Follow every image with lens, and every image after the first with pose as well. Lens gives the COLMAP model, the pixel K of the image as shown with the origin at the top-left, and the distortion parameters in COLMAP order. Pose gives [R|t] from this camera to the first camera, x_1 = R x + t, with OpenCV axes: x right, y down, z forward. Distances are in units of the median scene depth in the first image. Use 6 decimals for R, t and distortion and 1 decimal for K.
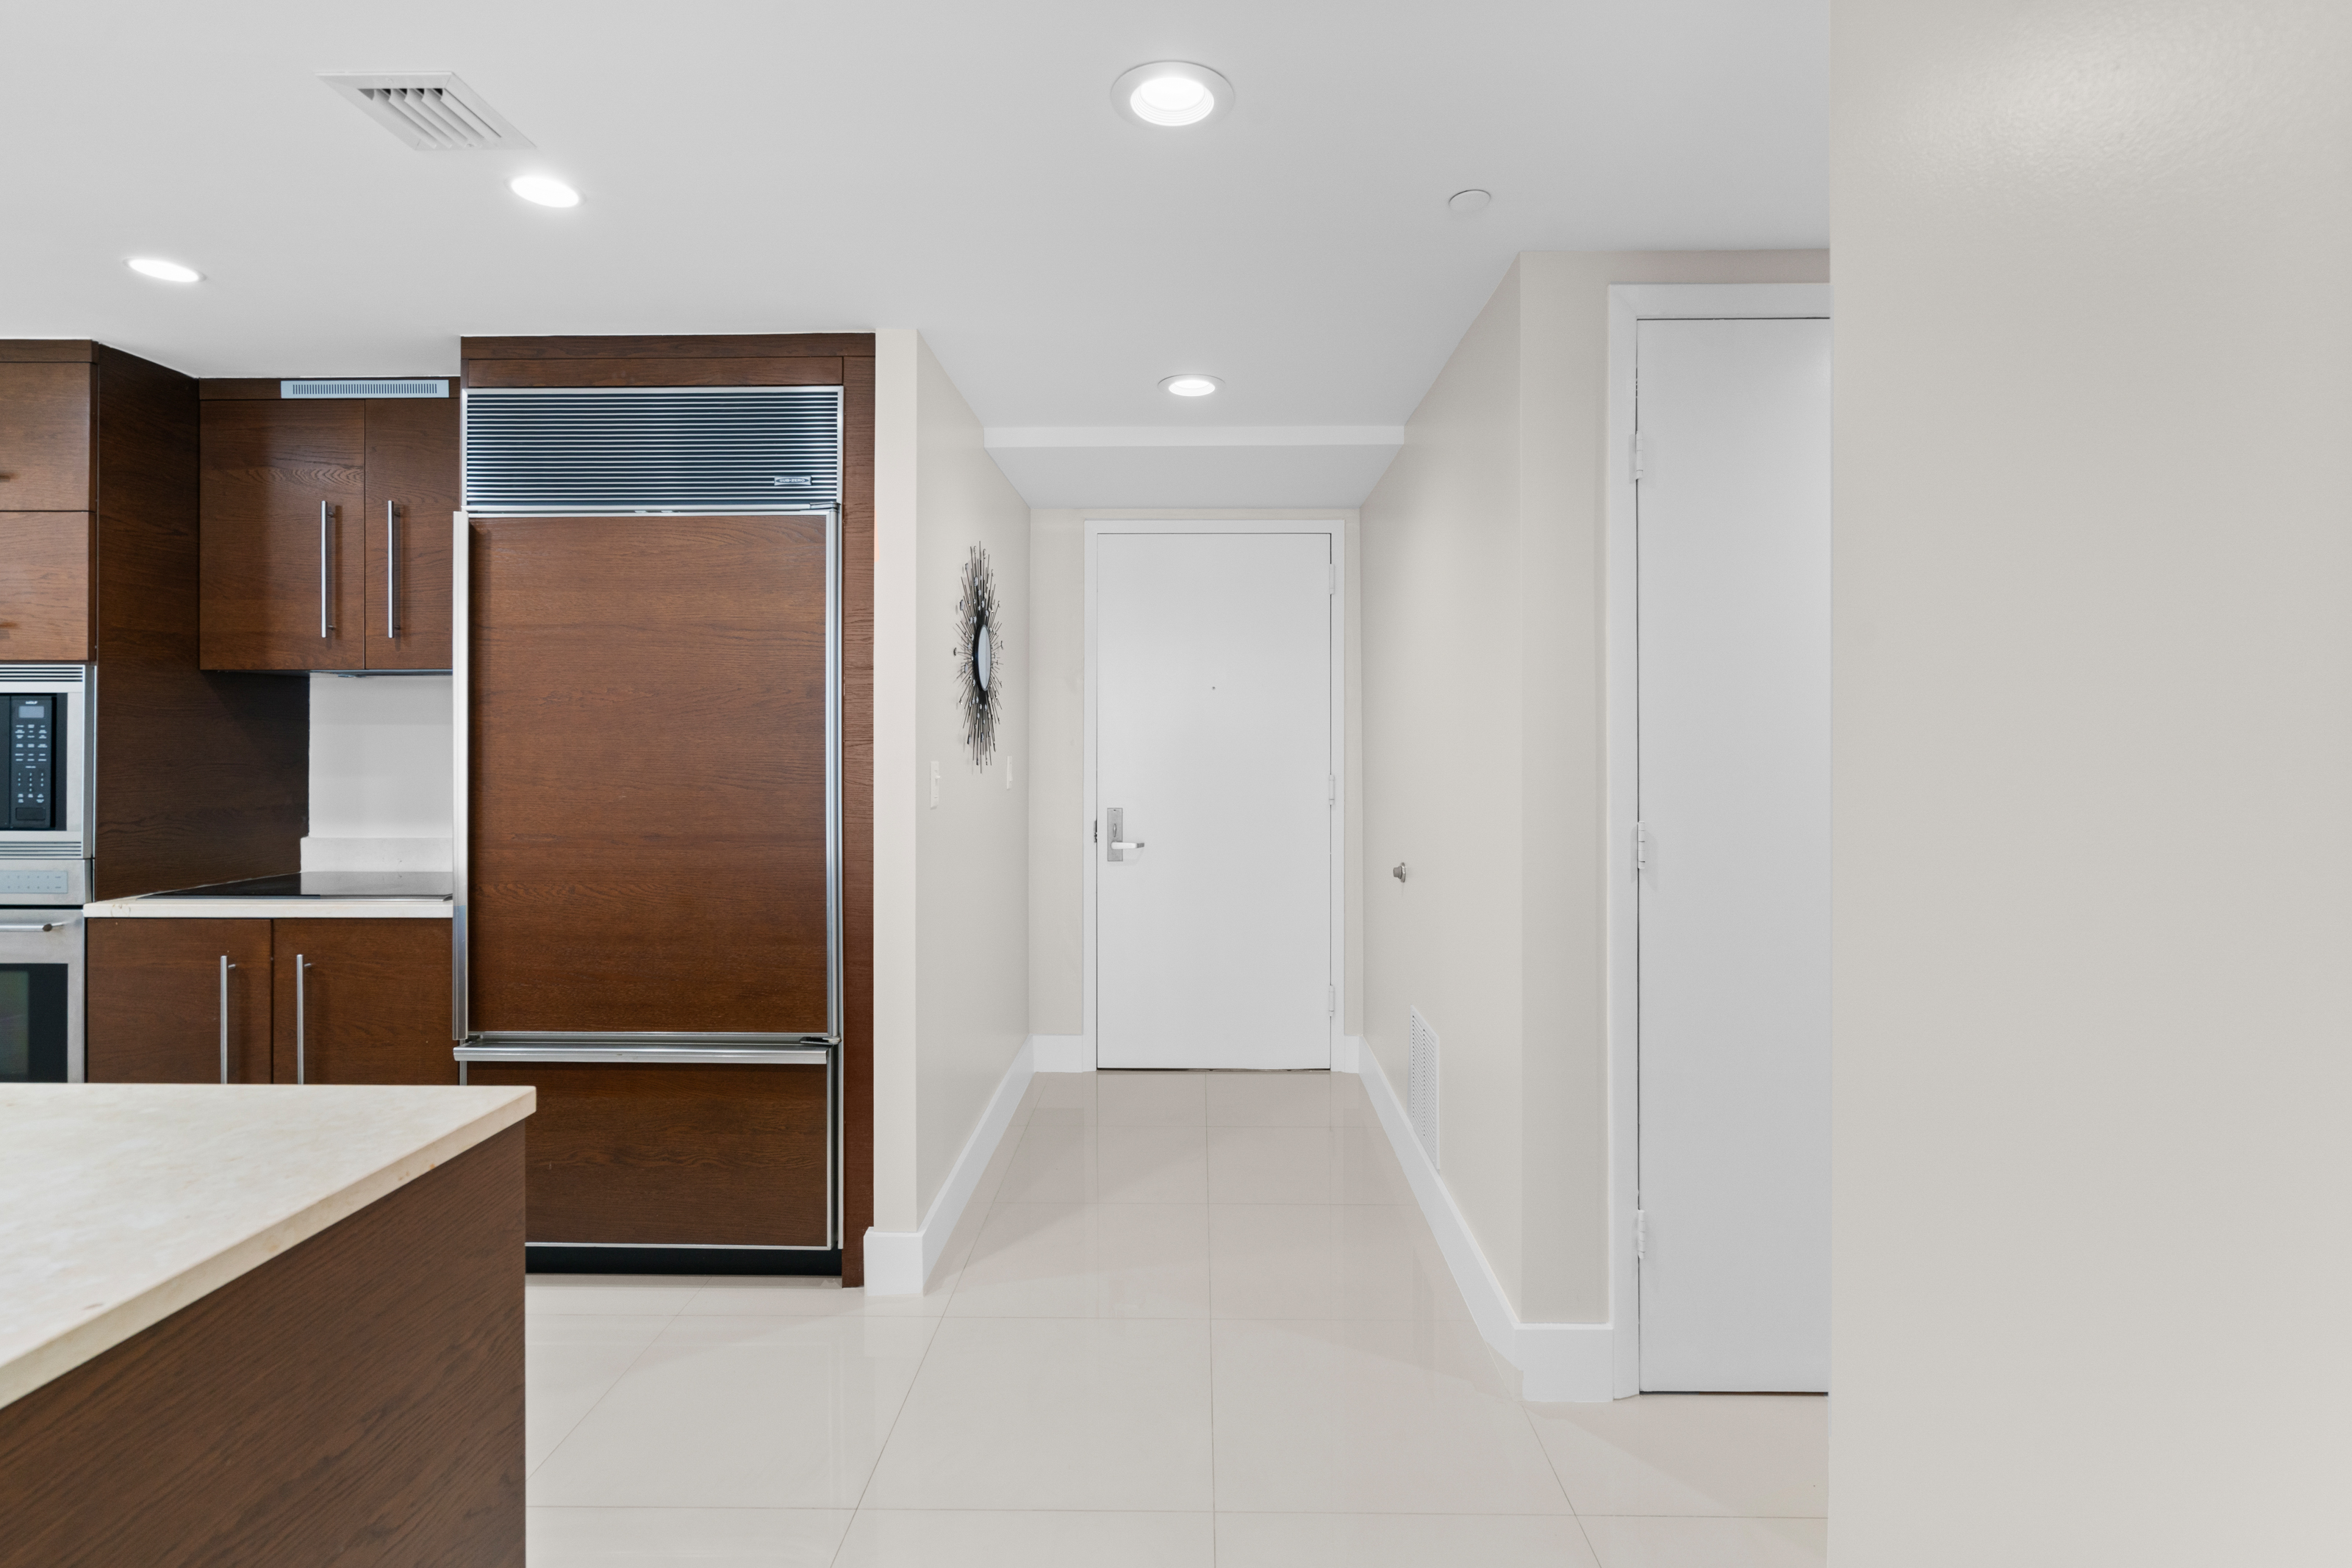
lens RADIAL K [[1074.5, 0, 1181.3], [0, 1074.5, 740.7], [0, 0, 1]] dist [-0.002030, 0.001551]
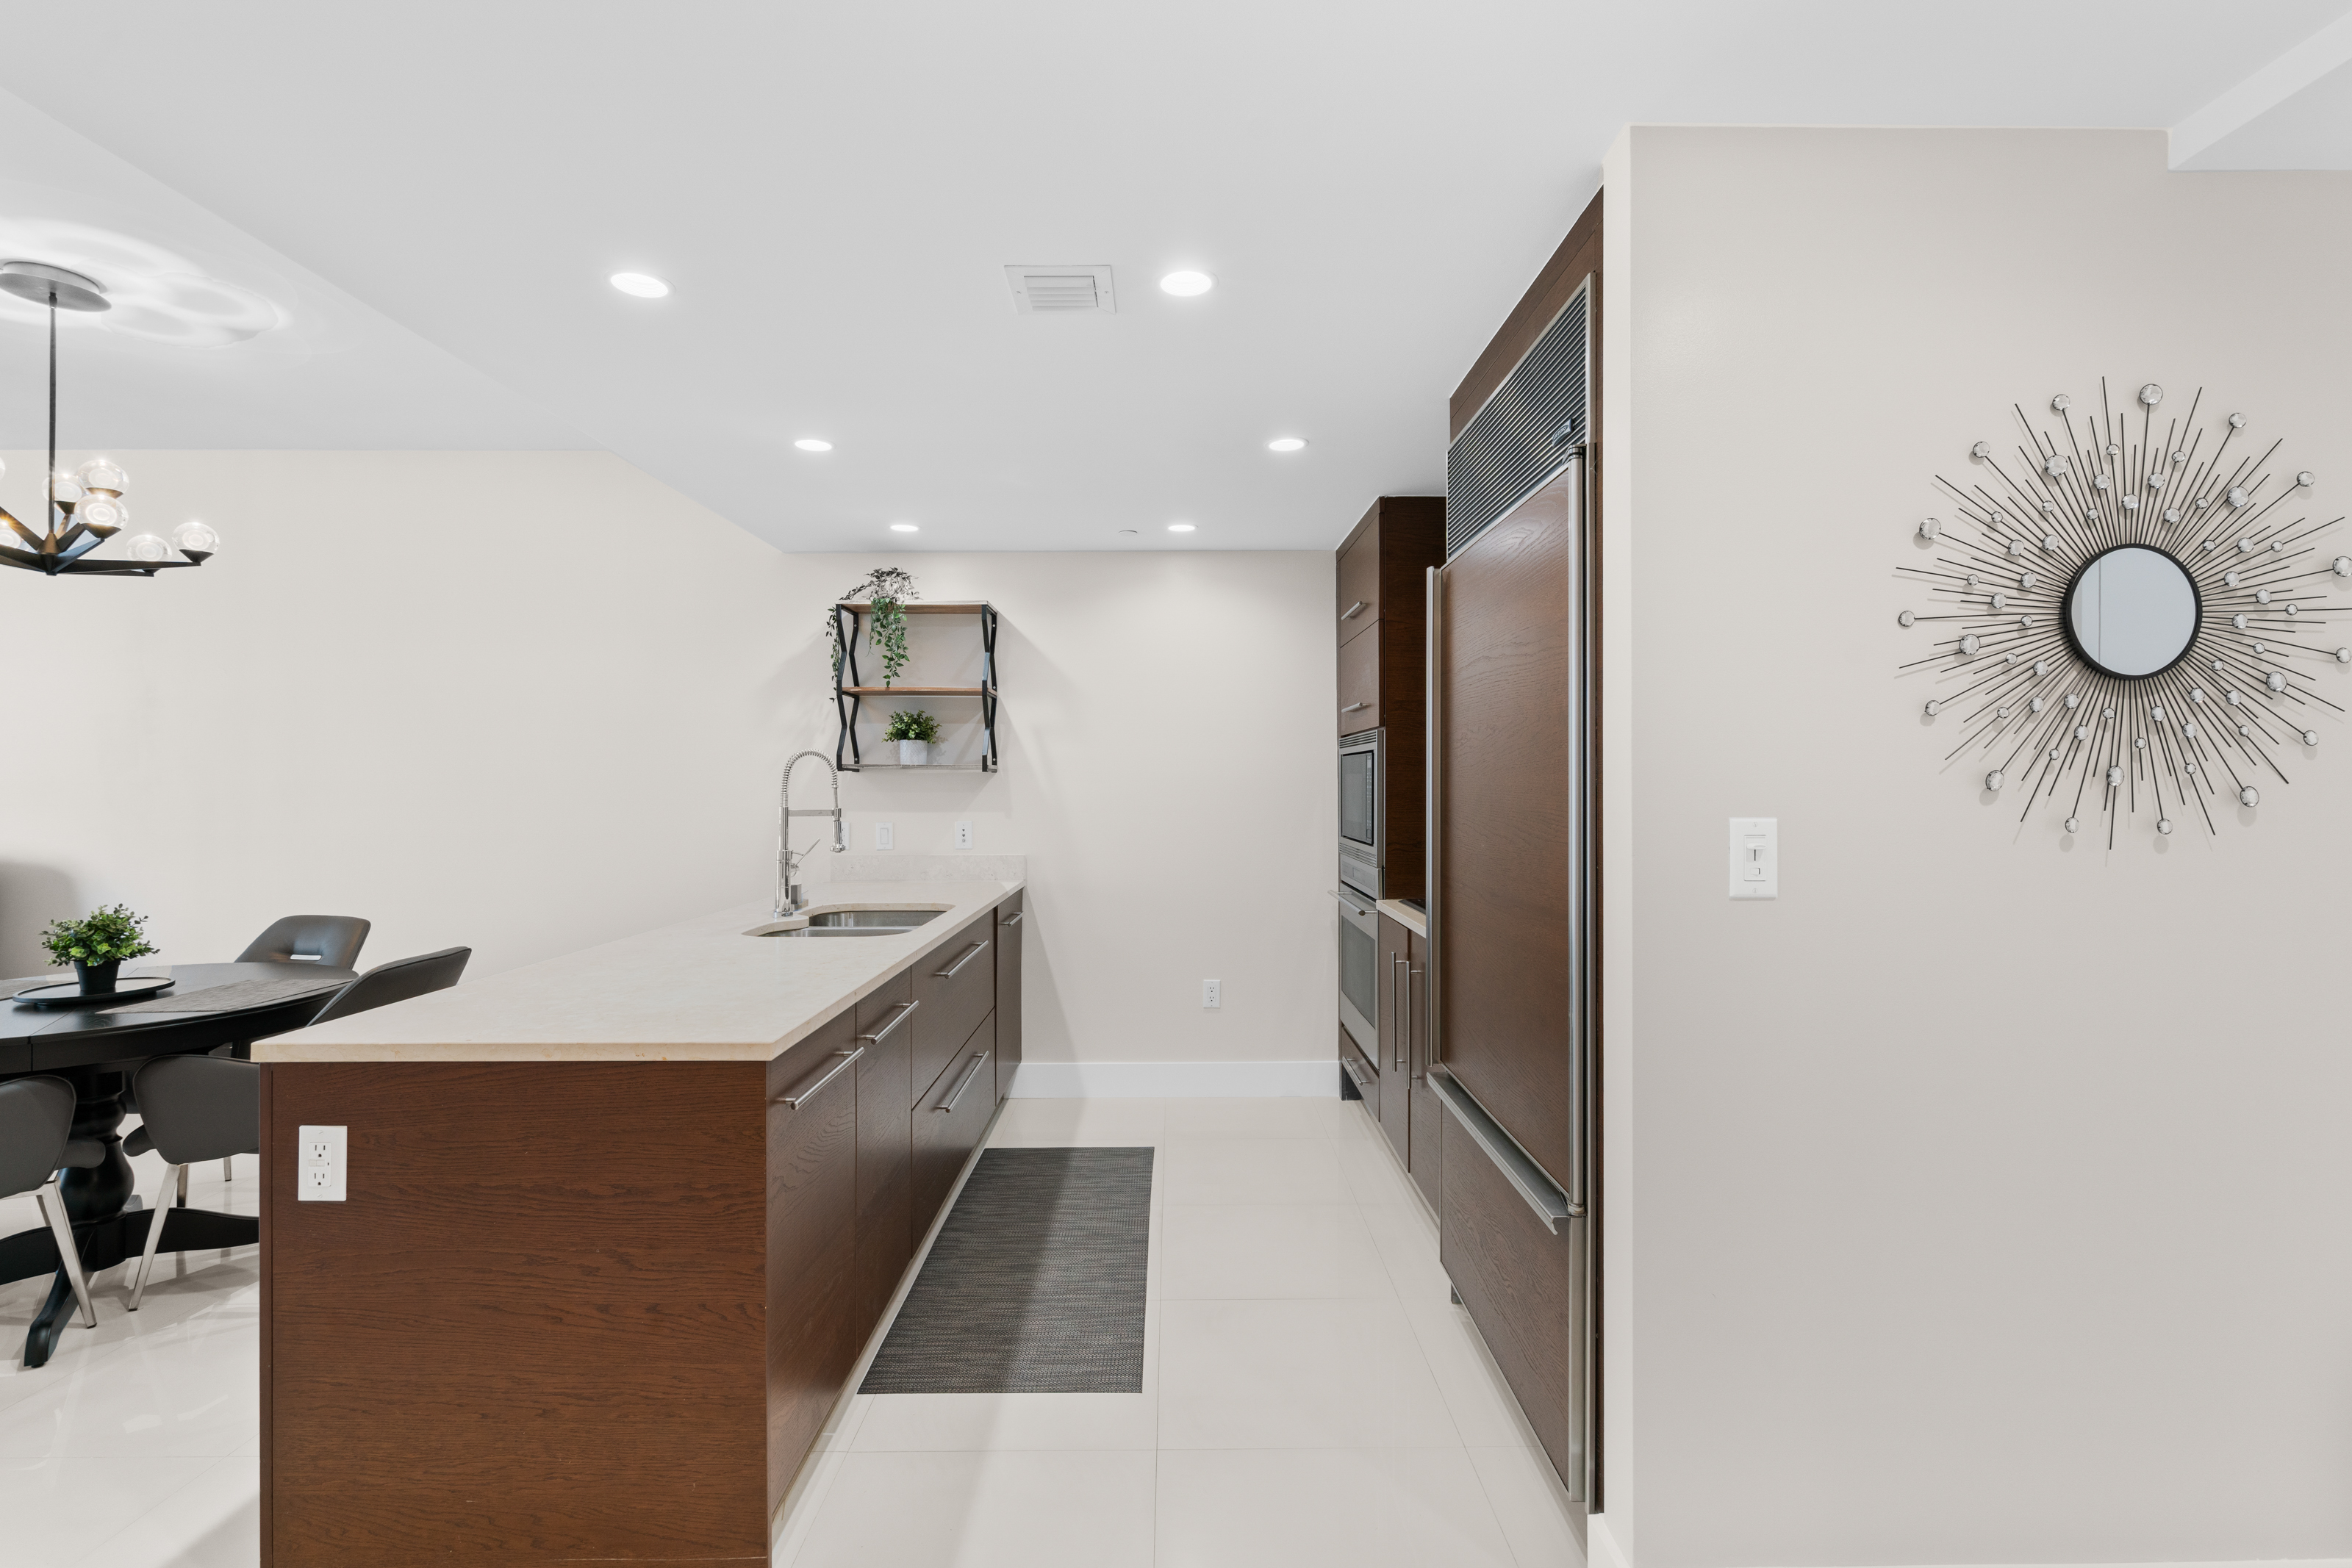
lens RADIAL K [[1059.2, 0, 1177.3], [0, 1059.2, 774.2], [0, 0, 1]] dist [-0.009590, 0.005214]
pose [[0.025171, -0.008022, -0.999651, 0.358805], [0.003369, 0.999963, -0.007940, -0.001634], [0.999677, -0.003168, 0.025197, 0.708480]]
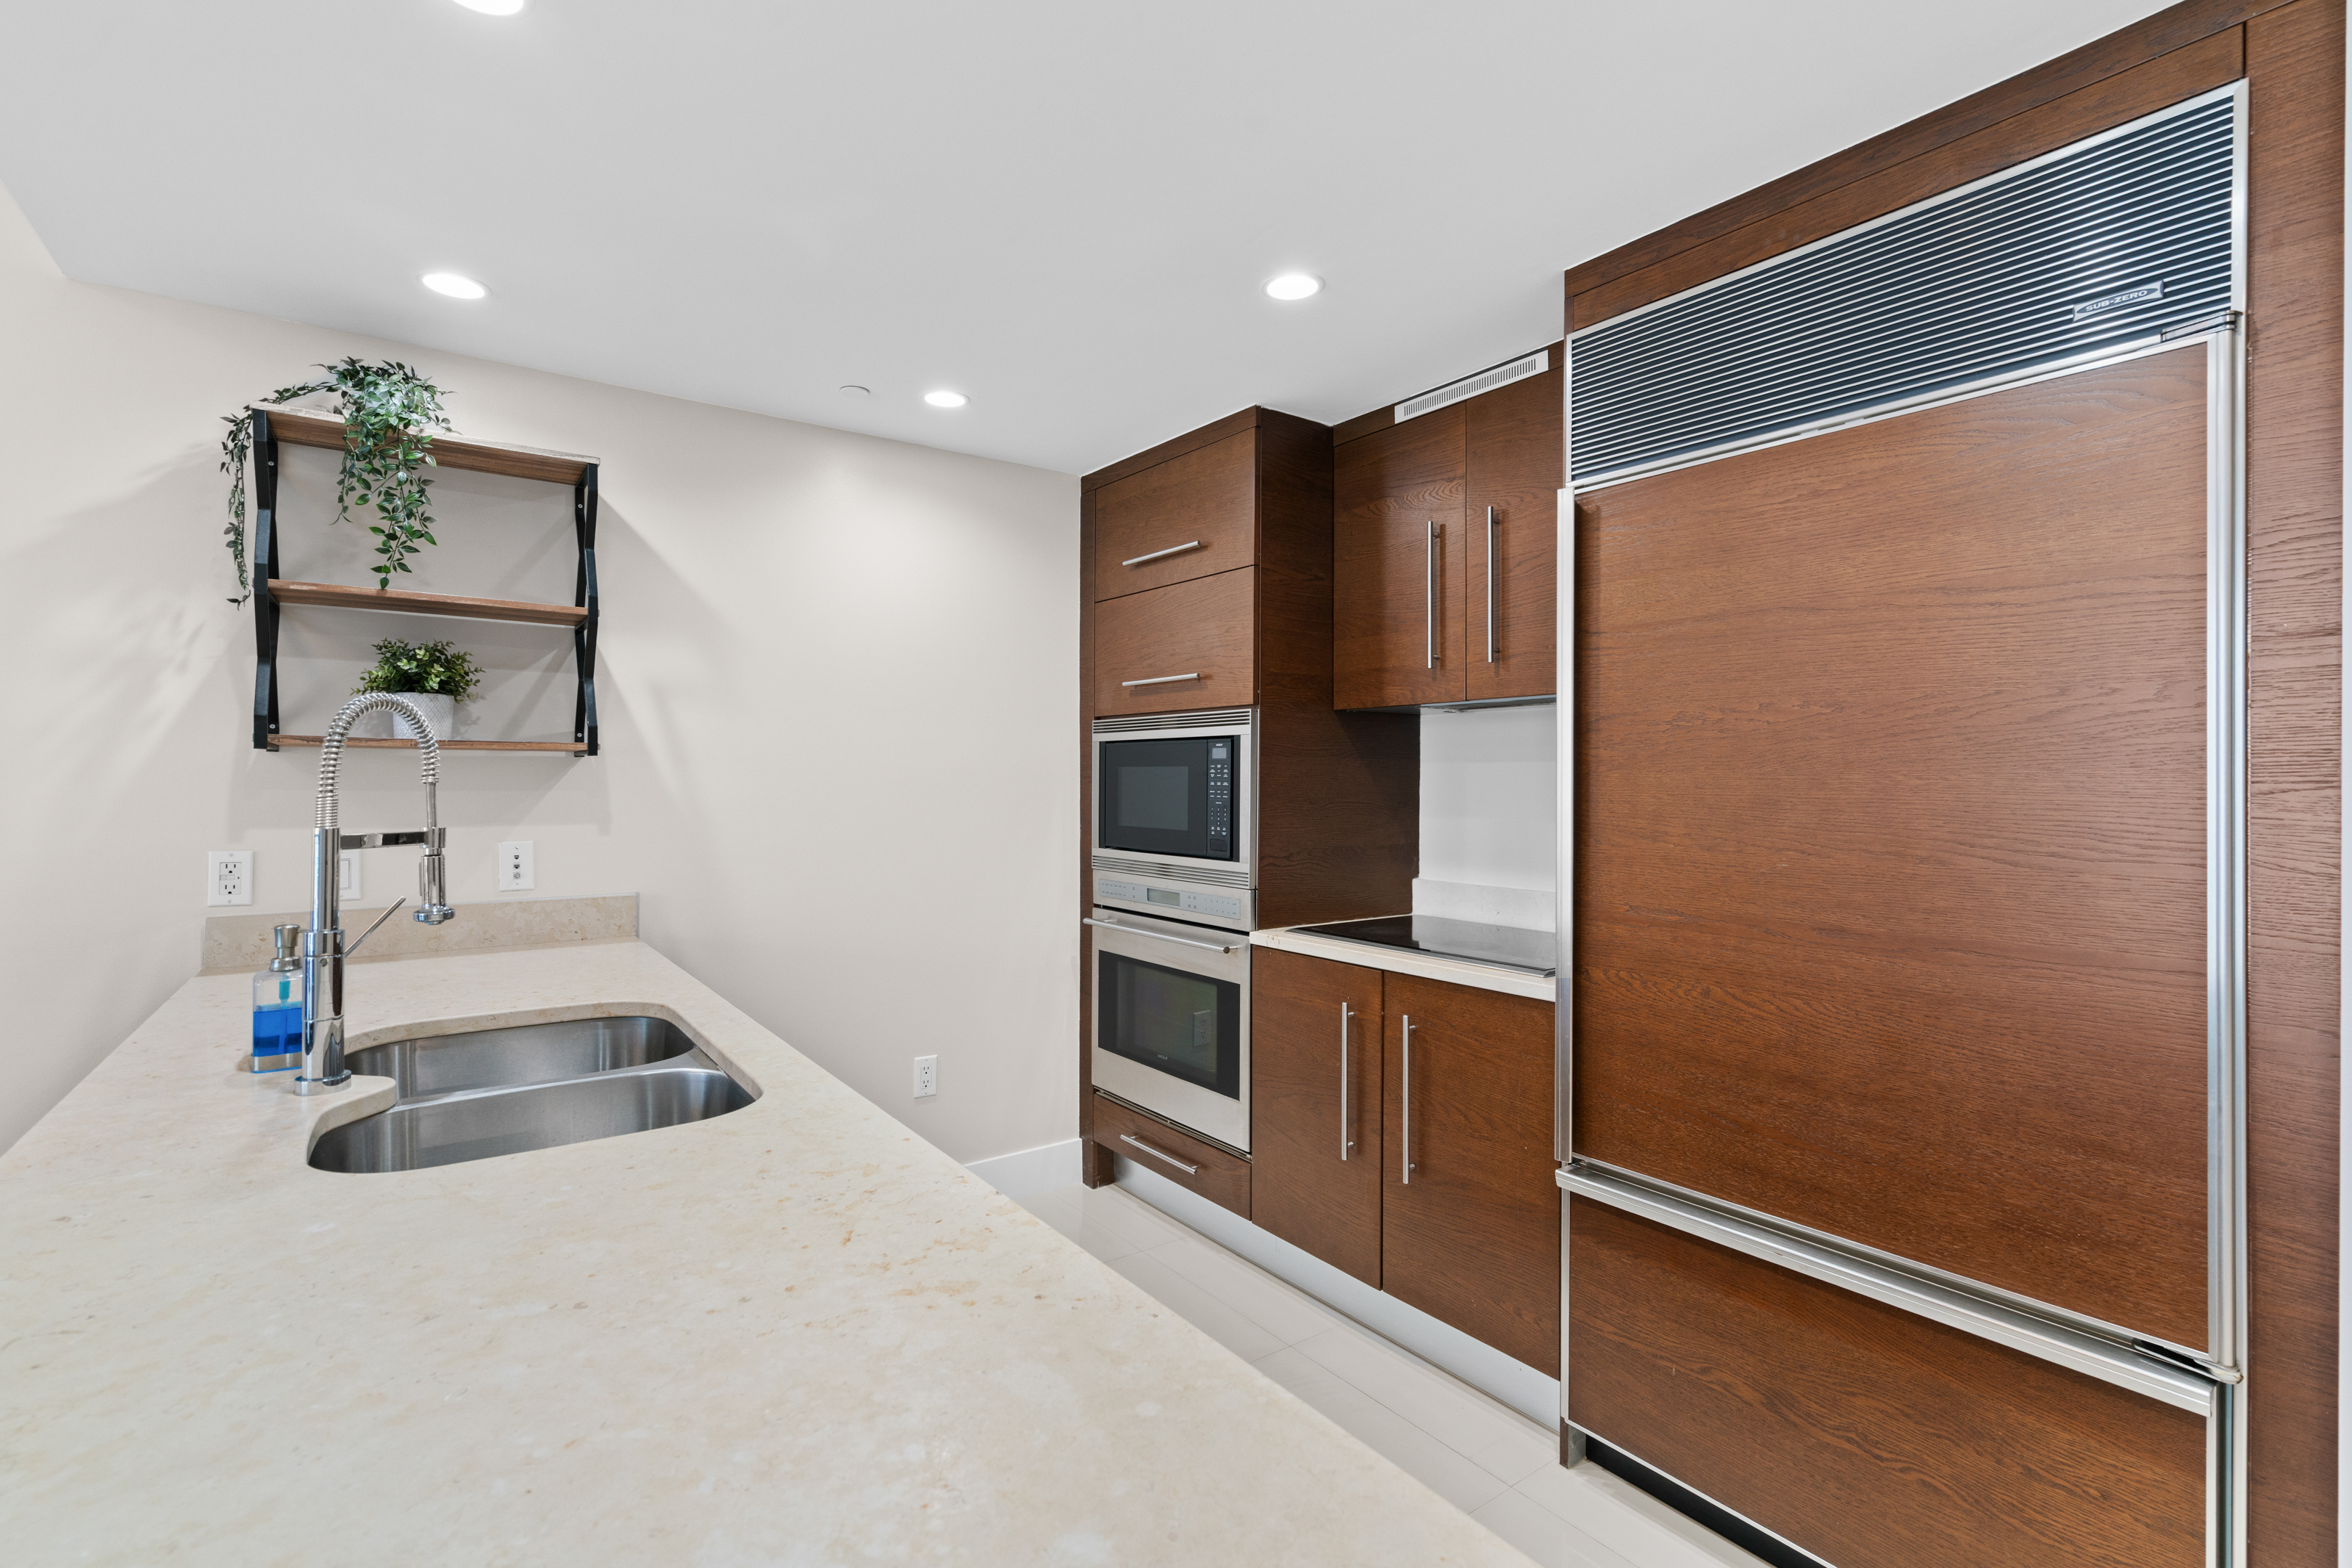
lens RADIAL K [[1066.1, 0, 1172.6], [0, 1066.1, 777.0], [0, 0, 1]] dist [-0.014683, 0.010807]
pose [[0.603667, 0.000553, -0.797237, -0.219828], [-0.002834, 0.999995, -0.001452, -0.000327], [0.797232, 0.003136, 0.603665, 0.296351]]
